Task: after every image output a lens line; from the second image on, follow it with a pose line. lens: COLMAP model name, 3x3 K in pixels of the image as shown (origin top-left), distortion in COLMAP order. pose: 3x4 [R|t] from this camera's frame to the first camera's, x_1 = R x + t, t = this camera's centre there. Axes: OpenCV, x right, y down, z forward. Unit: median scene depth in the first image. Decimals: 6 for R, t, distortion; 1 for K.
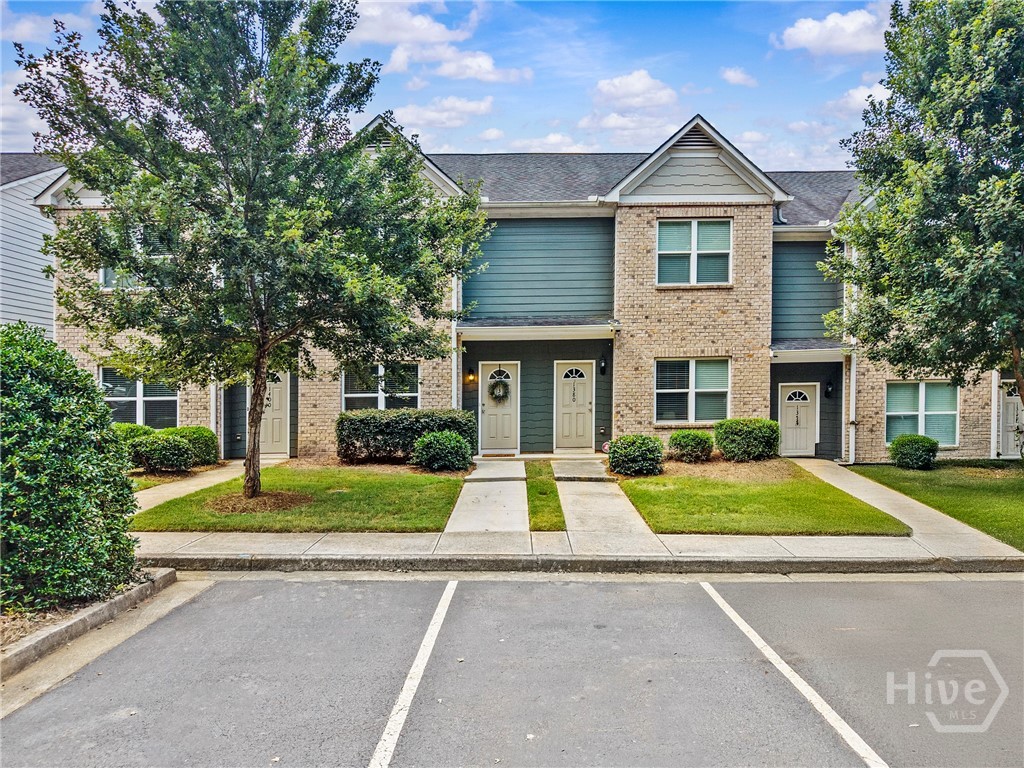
lens RADIAL K [[657.8, 0, 512.0], [0, 657.8, 384.0], [0, 0, 1]] dist [0.001969, 0.000056]
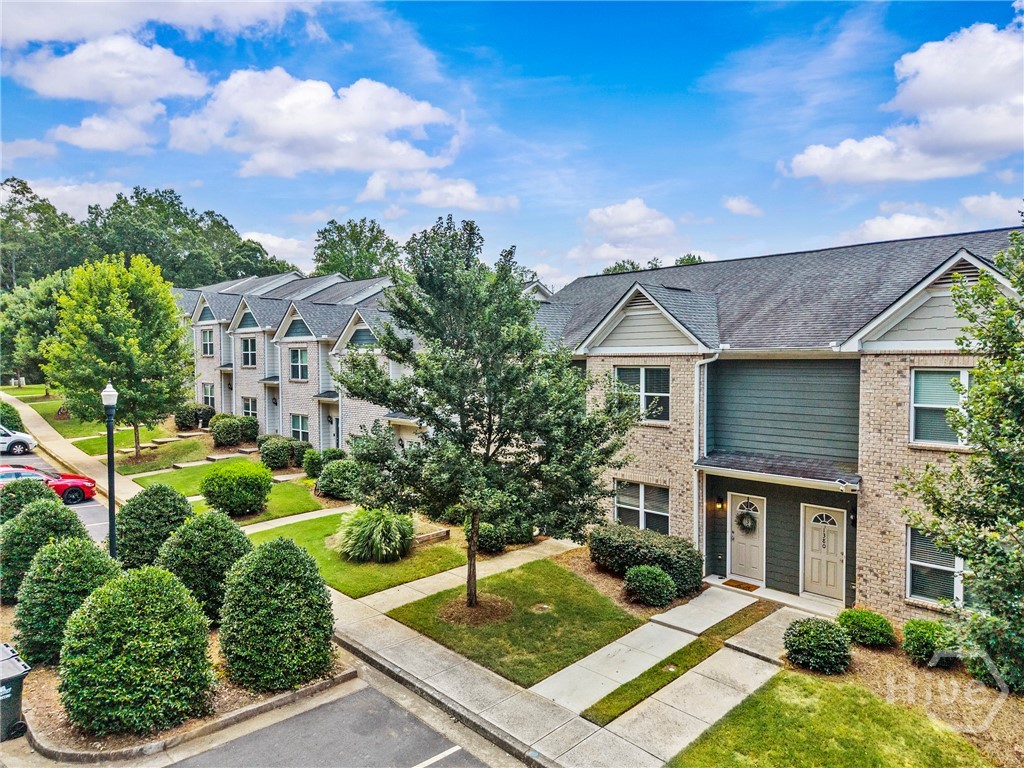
lens RADIAL K [[612.3, 0, 512.0], [0, 612.3, 384.0], [0, 0, 1]] dist [0.001140, -0.000504]
pose [[0.725181, 0.030507, -0.687883, 0.388752], [-0.024201, 0.999530, 0.018815, -0.228098], [0.688133, 0.003003, 0.725578, 0.044857]]
